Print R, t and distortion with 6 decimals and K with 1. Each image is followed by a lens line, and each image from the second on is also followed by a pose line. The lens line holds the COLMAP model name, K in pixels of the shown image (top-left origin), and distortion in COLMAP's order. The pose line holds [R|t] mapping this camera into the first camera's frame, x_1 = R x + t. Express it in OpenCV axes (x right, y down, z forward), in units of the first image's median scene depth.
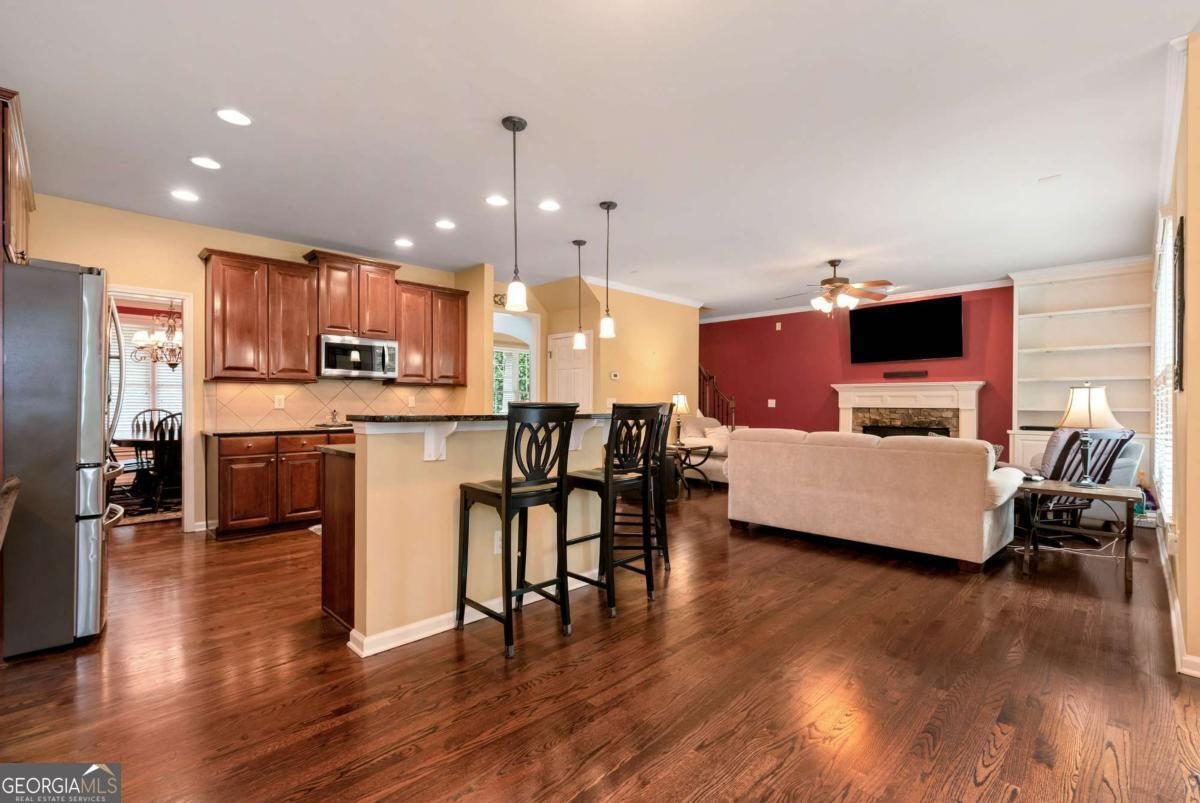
lens RADIAL K [[539.9, 0, 593.3], [0, 539.9, 406.5], [0, 0, 1]] dist [0.007570, -0.001825]
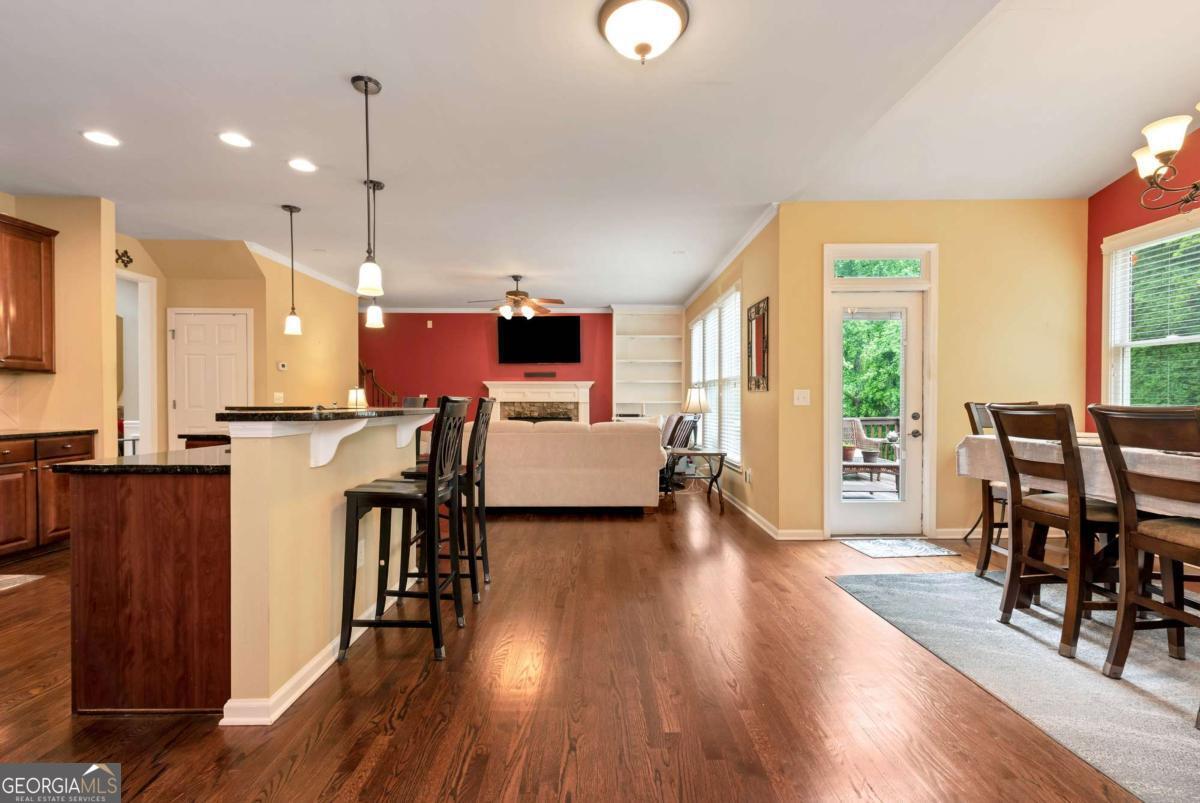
lens RADIAL K [[539.9, 0, 607.8], [0, 539.9, 405.8], [0, 0, 1]] dist [0.007570, -0.001825]
pose [[0.699343, -0.011264, 0.714697, -0.275984], [0.005869, 0.999933, 0.010016, 0.000484], [-0.714762, -0.002811, 0.699362, 0.046907]]
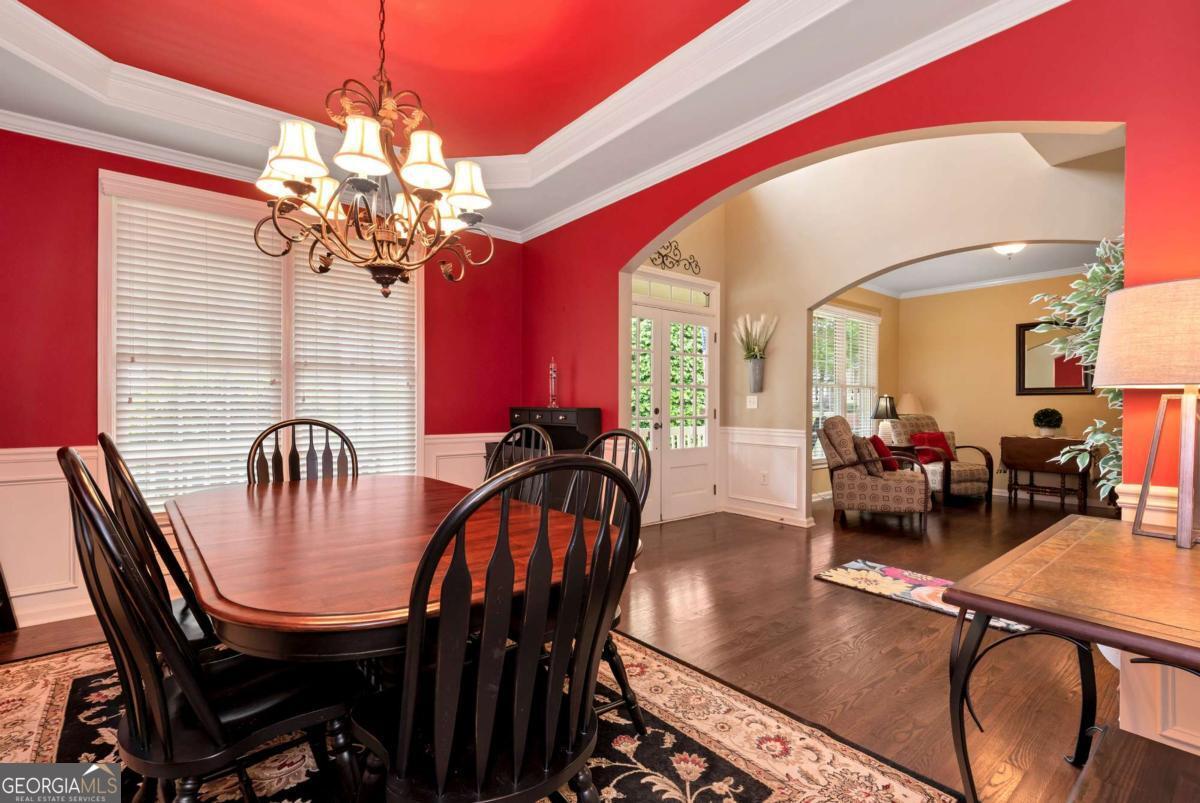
lens RADIAL K [[539.9, 0, 601.2], [0, 539.9, 405.8], [0, 0, 1]] dist [0.007570, -0.001825]
pose [[0.995008, -0.001796, -0.099777, -0.745070], [0.001125, 0.999976, -0.006784, -0.003305], [0.099787, 0.006638, 0.994987, 0.851424]]
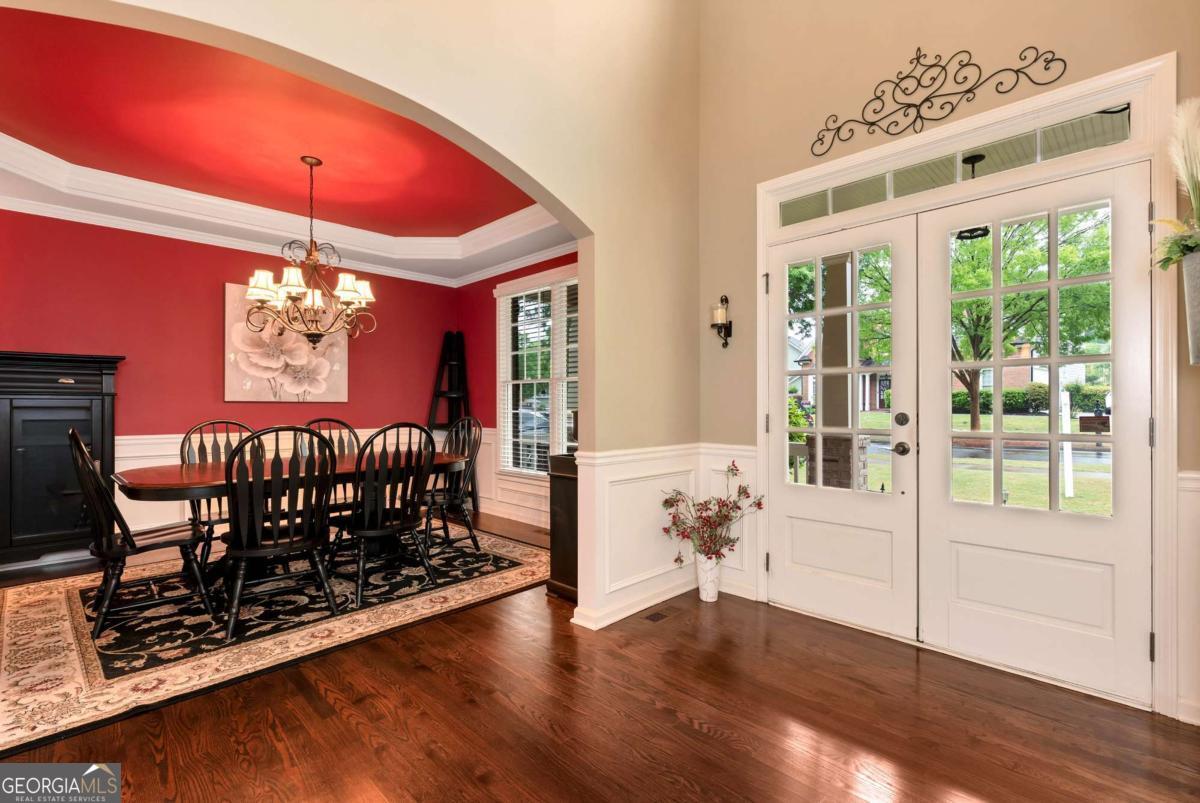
lens RADIAL K [[539.9, 0, 605.5], [0, 539.9, 407.0], [0, 0, 1]] dist [0.007570, -0.001825]
pose [[0.005047, -0.001265, -0.999986, -0.265595], [-0.007921, 0.999968, -0.001305, -0.008499], [0.999956, 0.007927, 0.005037, 1.529578]]
